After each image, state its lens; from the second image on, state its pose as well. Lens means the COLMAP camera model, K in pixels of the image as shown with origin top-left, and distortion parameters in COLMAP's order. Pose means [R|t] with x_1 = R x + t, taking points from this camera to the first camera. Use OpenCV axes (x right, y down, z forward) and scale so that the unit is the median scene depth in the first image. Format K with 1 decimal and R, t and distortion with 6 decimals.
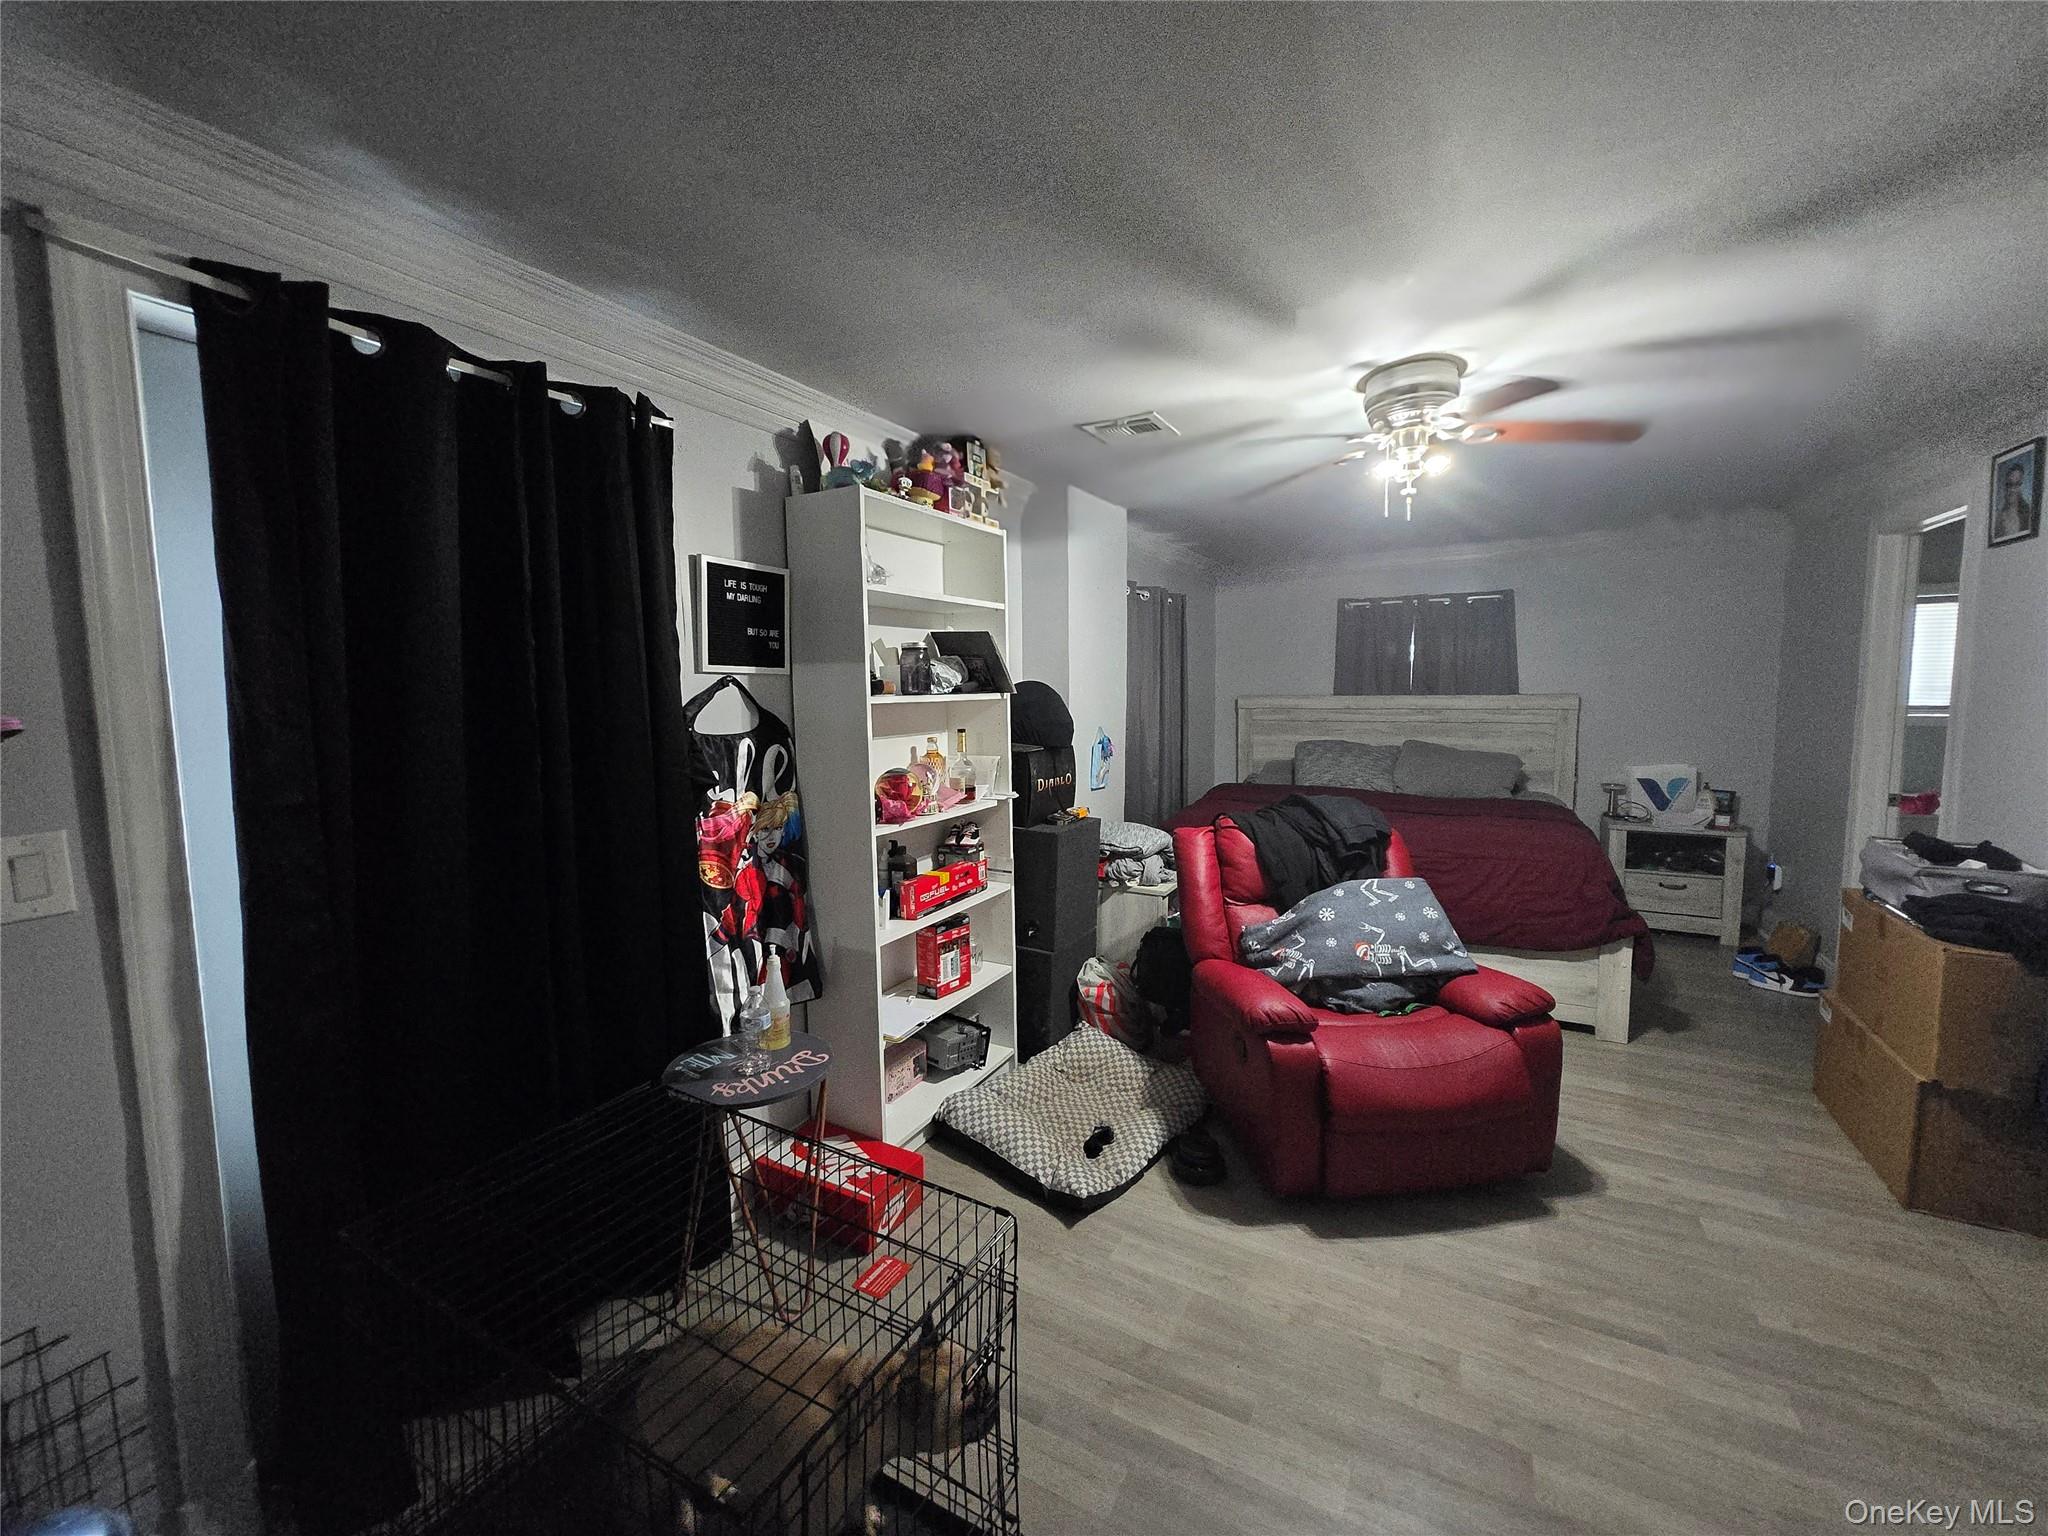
lens RADIAL K [[811.0, 0, 1011.0], [0, 811.0, 757.9], [0, 0, 1]] dist [0.000633, 0.000081]
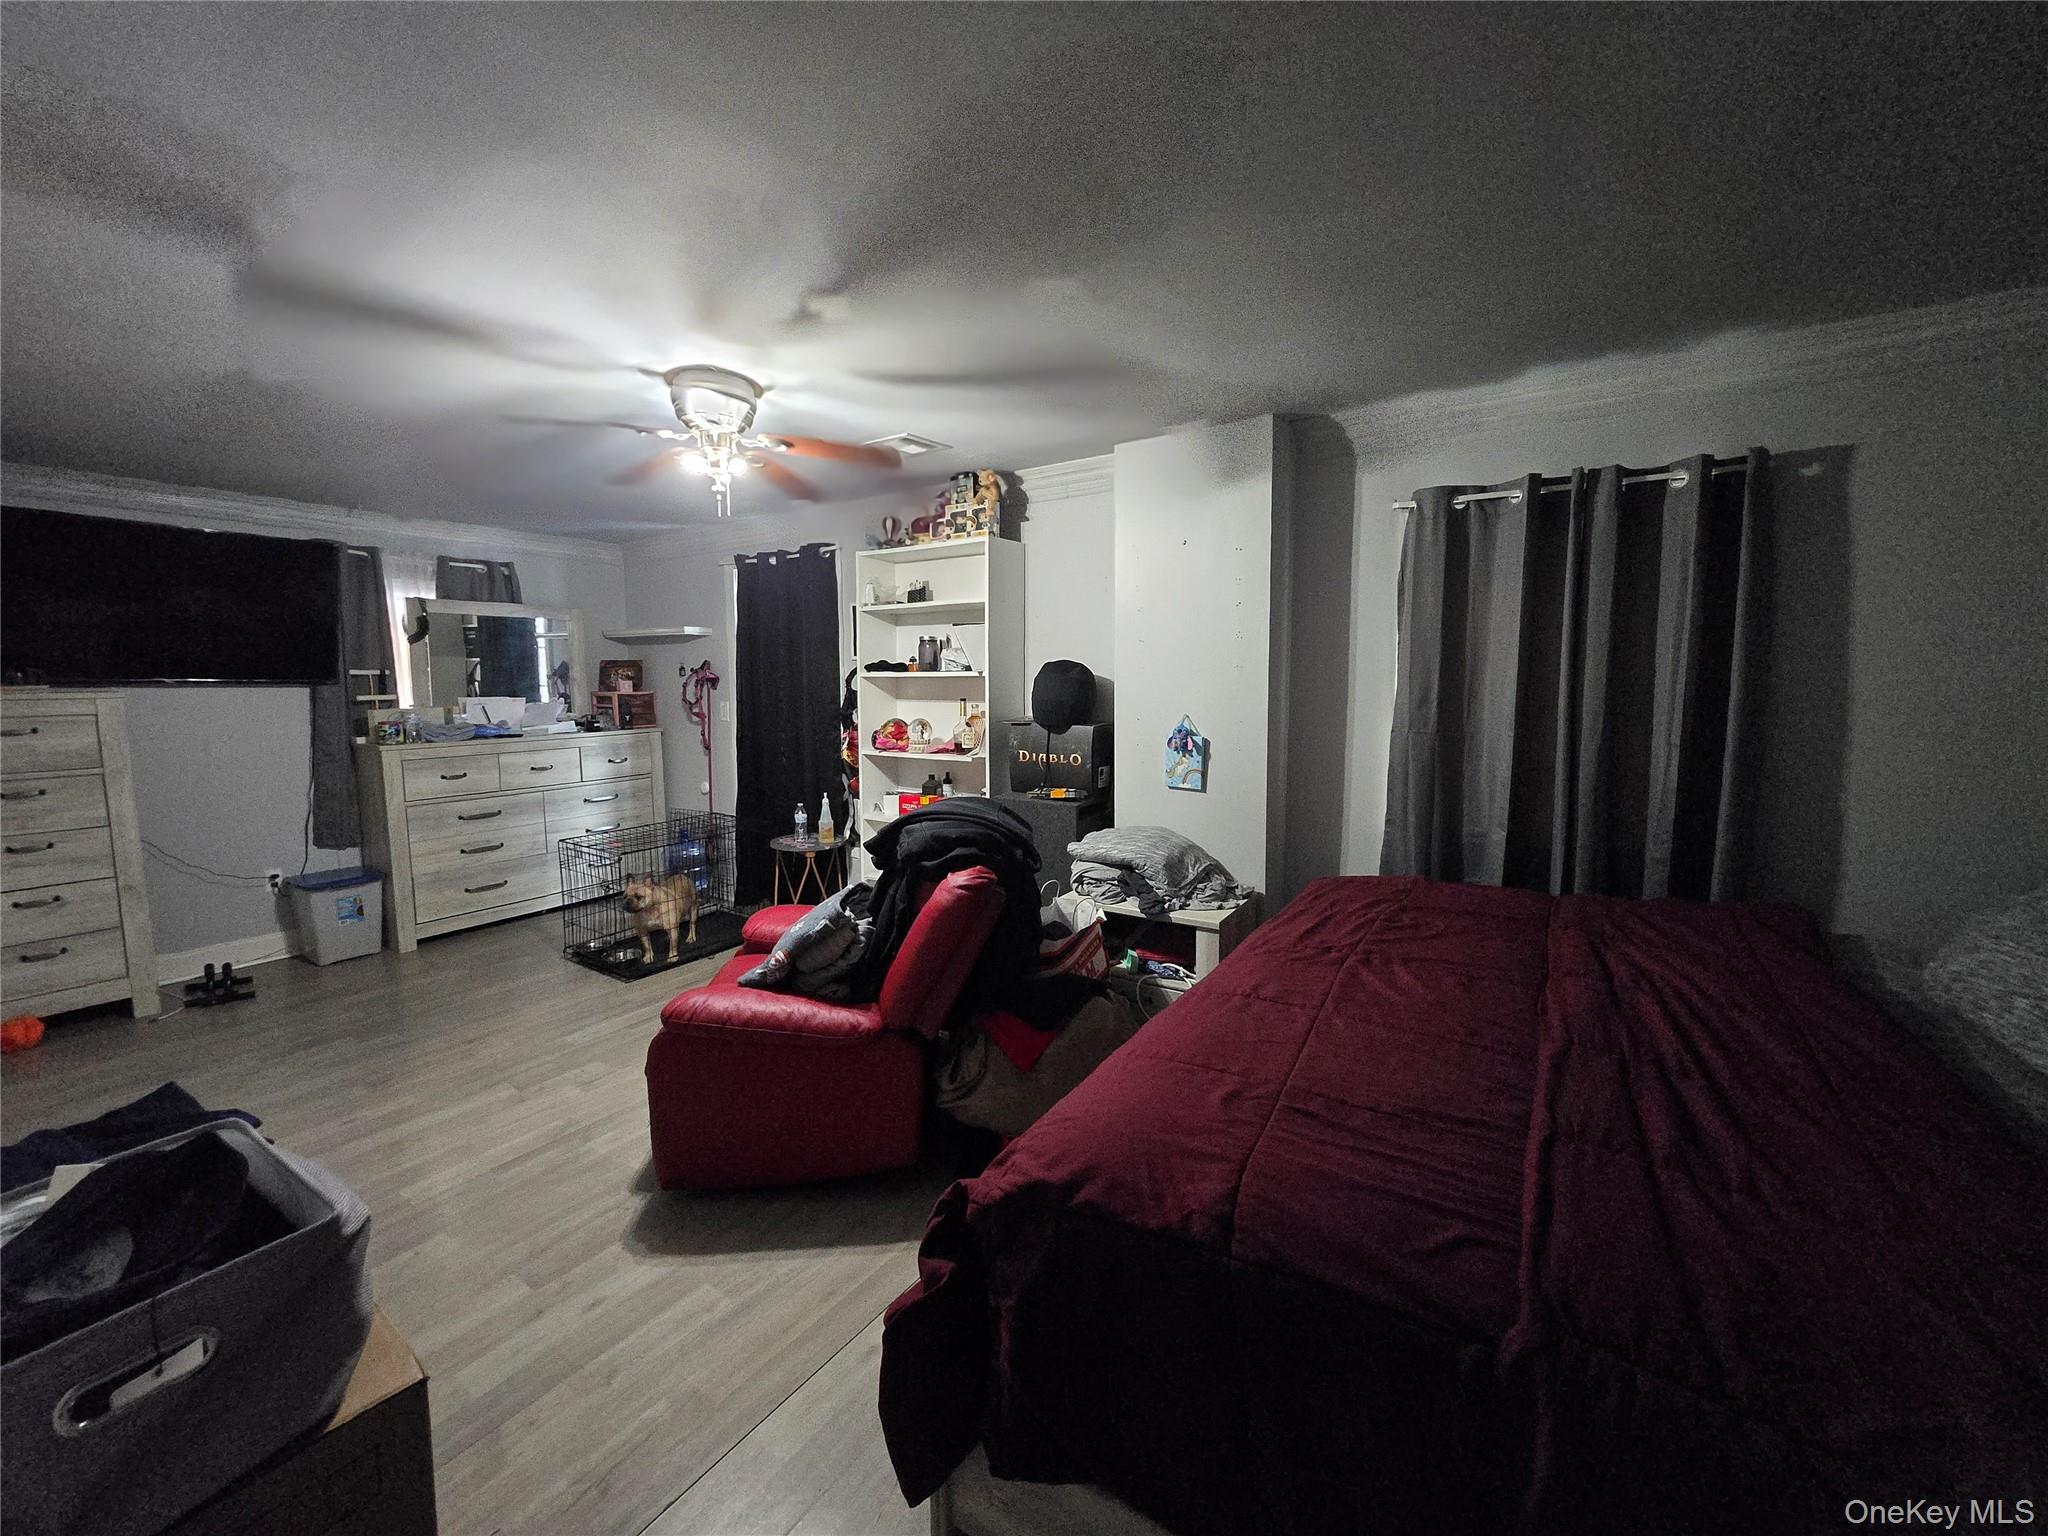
lens RADIAL K [[811.0, 0, 1011.0], [0, 811.0, 757.9], [0, 0, 1]] dist [0.000633, 0.000081]
pose [[-0.078754, 0.107616, -0.991068, 1.423112], [-0.085538, 0.989760, 0.114271, -0.110820], [0.993218, 0.093773, -0.068743, 1.345873]]
